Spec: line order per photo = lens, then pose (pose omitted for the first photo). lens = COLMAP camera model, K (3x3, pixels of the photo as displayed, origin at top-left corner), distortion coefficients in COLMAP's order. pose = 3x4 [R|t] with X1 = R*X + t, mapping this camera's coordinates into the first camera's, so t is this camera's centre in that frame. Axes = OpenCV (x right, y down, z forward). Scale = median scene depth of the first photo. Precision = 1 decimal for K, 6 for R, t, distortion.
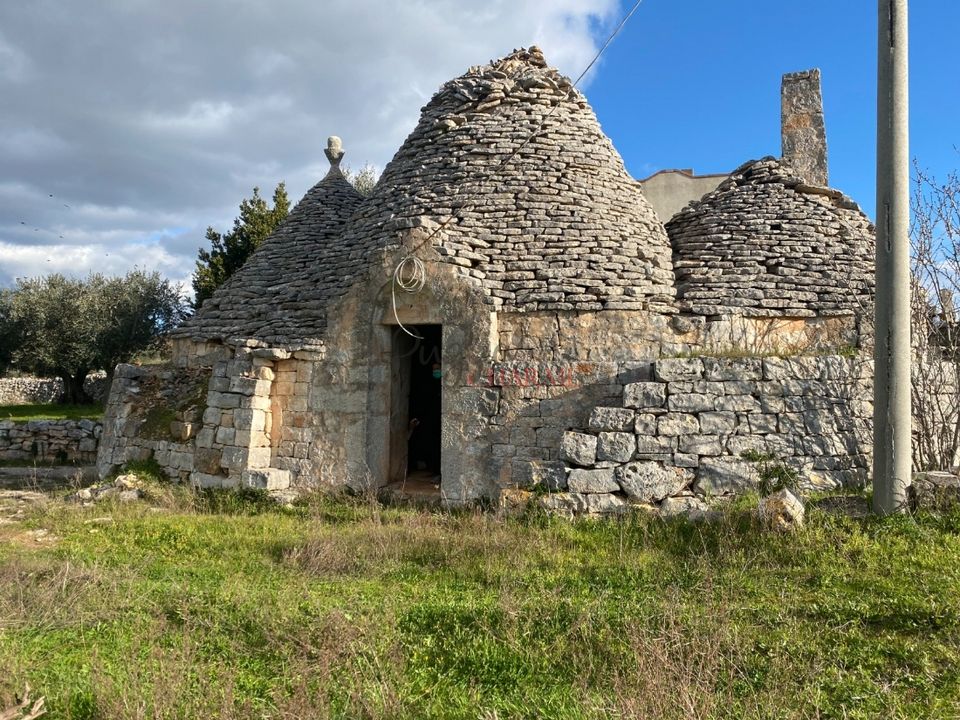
lens RADIAL K [[719.0, 0, 480.0], [0, 719.0, 360.0], [0, 0, 1]] dist [0.094976, -0.000569]
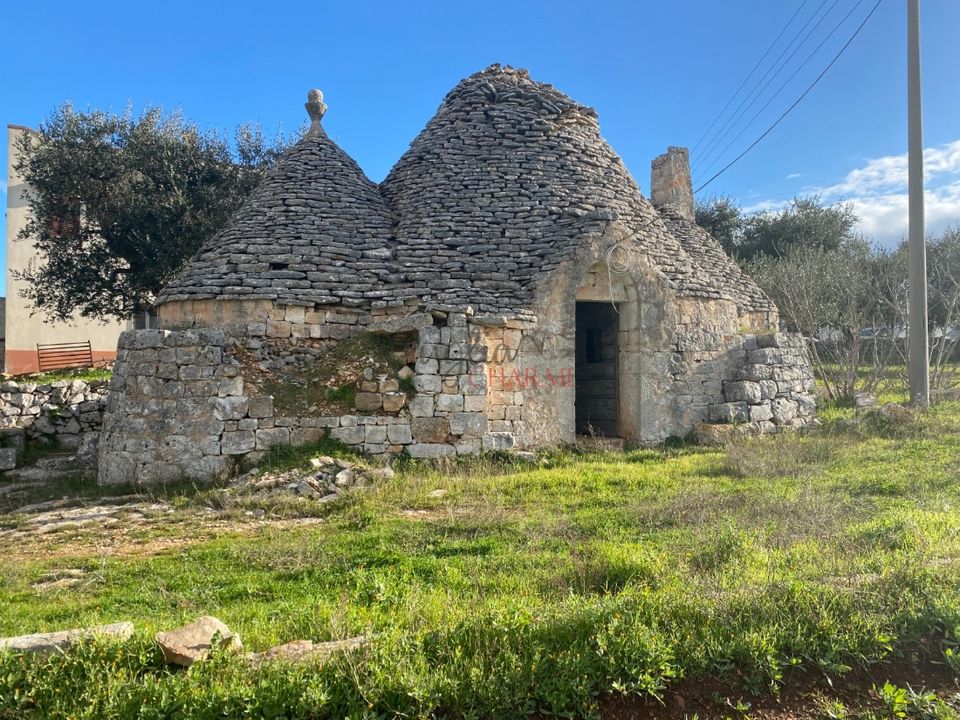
lens RADIAL K [[760.8, 0, 480.0], [0, 760.8, 360.0], [0, 0, 1]] dist [0.006699, -0.090245]
pose [[0.692548, 0.001474, 0.721370, -1.158741], [-0.005082, 0.999983, 0.002835, 0.046816], [-0.721353, -0.005629, 0.692544, 0.275704]]
